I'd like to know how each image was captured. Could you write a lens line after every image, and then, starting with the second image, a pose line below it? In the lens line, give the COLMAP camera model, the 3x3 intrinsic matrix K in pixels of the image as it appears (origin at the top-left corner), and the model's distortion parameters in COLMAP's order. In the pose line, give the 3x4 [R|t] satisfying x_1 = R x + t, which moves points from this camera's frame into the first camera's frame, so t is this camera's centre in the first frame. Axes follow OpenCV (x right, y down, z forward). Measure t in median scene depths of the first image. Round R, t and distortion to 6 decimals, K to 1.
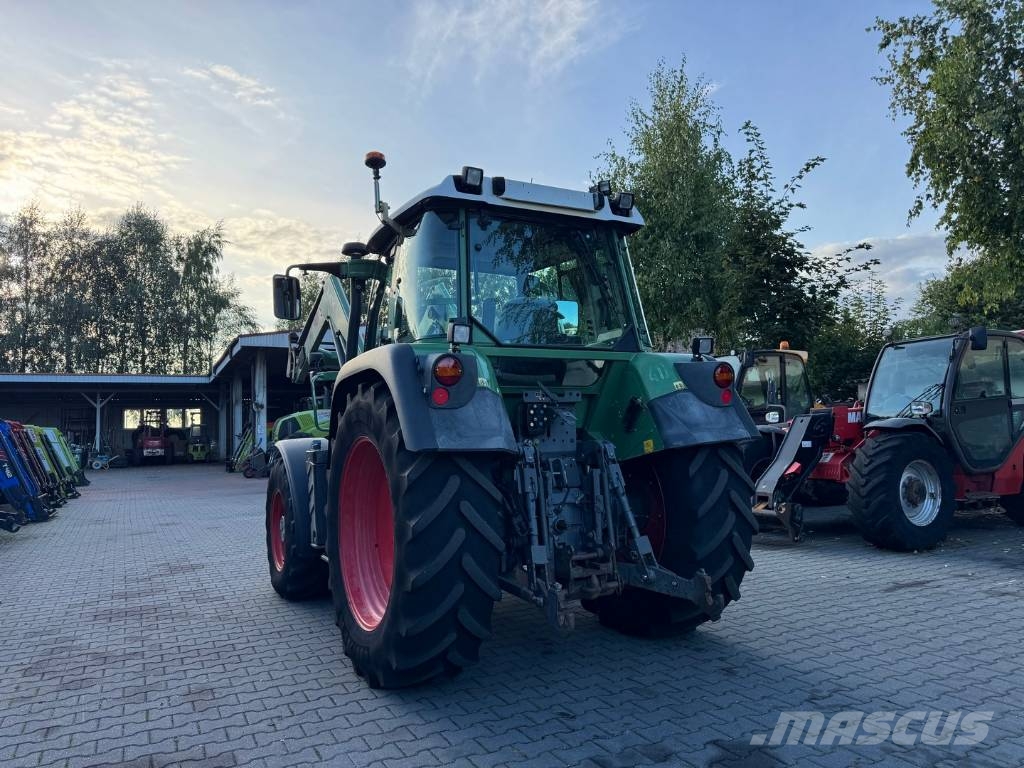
lens RADIAL K [[714.2, 0, 512.6], [0, 714.2, 384.6], [0, 0, 1]] dist [0.103587, -0.151697]
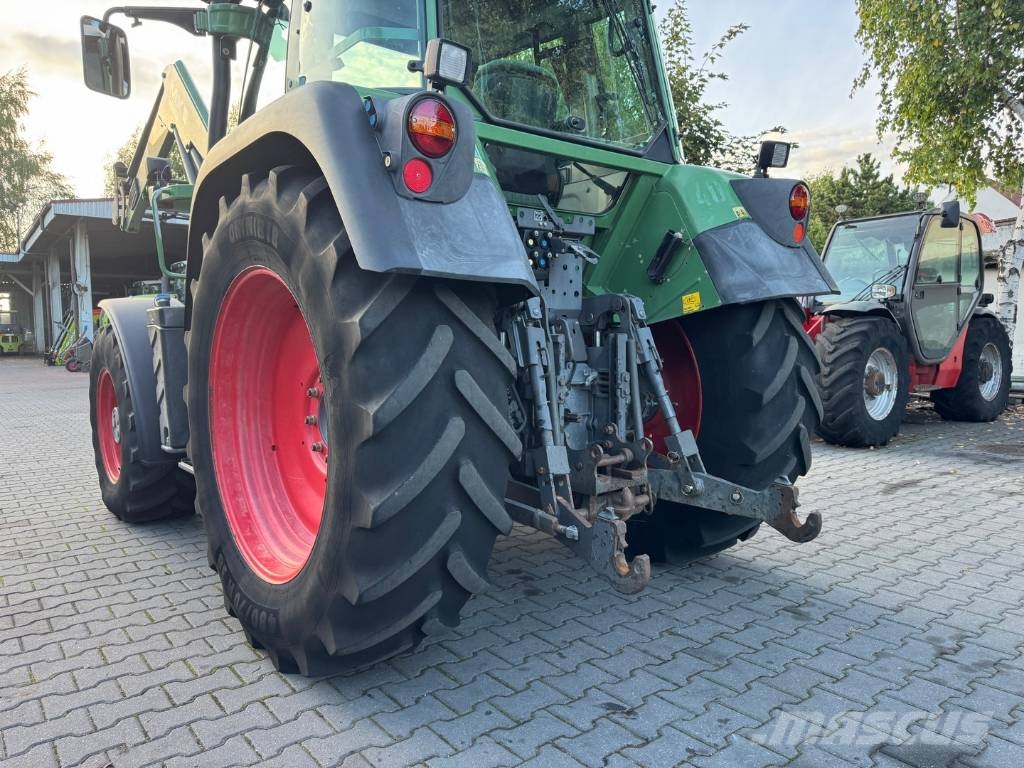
lens RADIAL K [[709.4, 0, 511.5], [0, 709.4, 393.3], [0, 0, 1]] dist [0.084951, -0.097842]
pose [[0.981230, 0.004682, 0.192784, -0.109072], [-0.032835, 0.989163, 0.143101, 0.079860], [-0.190025, -0.146745, 0.970750, 0.359774]]
